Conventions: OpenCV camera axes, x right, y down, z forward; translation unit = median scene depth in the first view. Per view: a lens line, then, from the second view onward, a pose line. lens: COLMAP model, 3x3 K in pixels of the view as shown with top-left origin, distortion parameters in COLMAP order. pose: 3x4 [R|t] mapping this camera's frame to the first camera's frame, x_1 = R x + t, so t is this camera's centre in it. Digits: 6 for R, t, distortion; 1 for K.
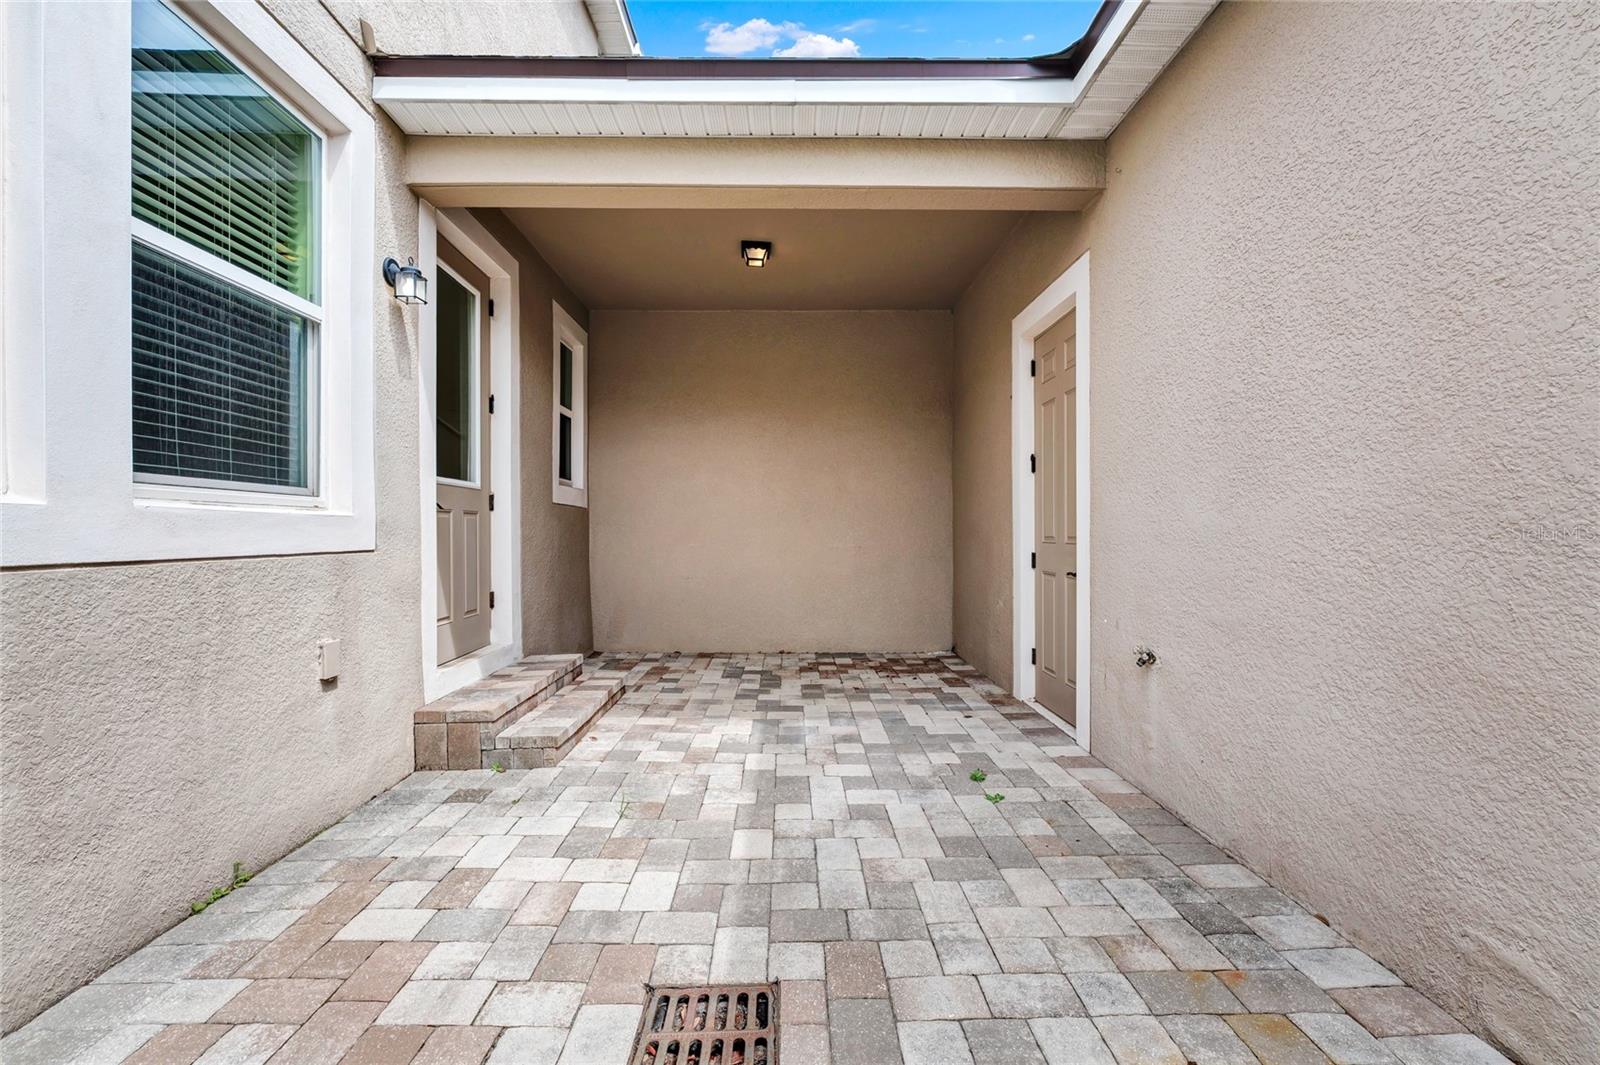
lens RADIAL K [[670.4, 0, 794.8], [0, 670.4, 530.5], [0, 0, 1]] dist [-0.001859, 0.000360]
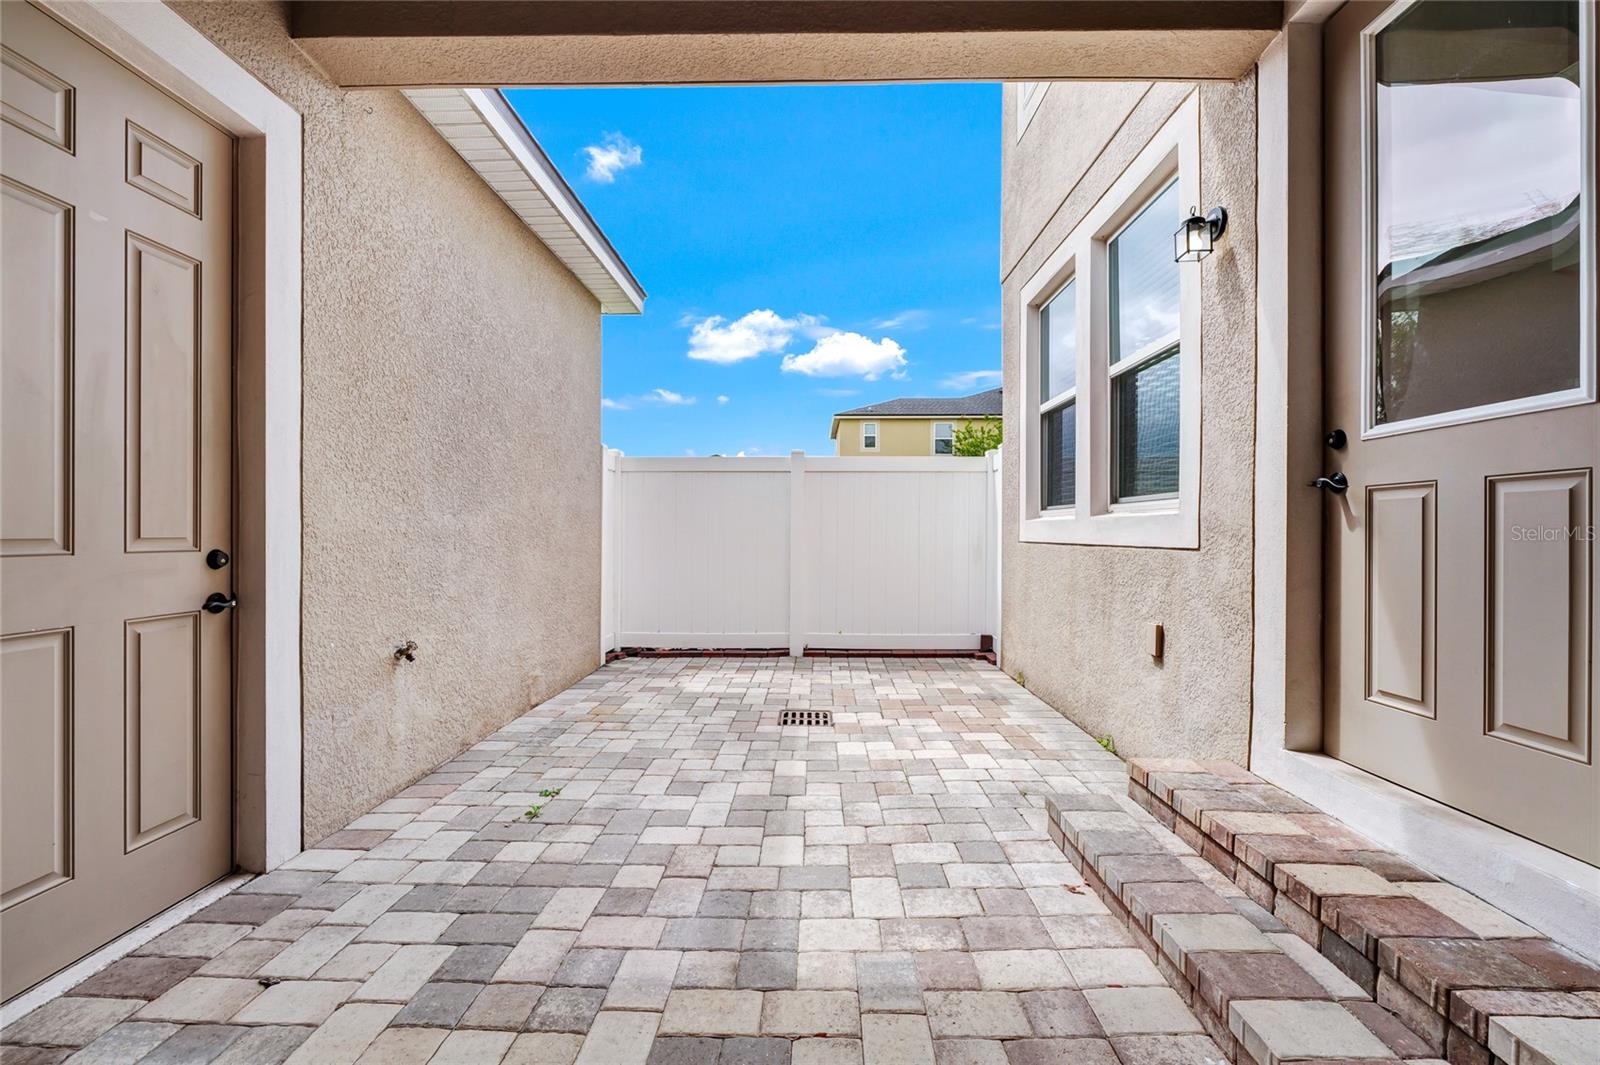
lens RADIAL K [[670.4, 0, 800.0], [0, 670.4, 532.4], [0, 0, 1]] dist [-0.001859, 0.000360]
pose [[-0.999319, 0.000715, 0.036886, -0.116942], [0.000644, 0.999998, -0.001938, 0.009244], [-0.036887, -0.001913, -0.999318, 2.075542]]
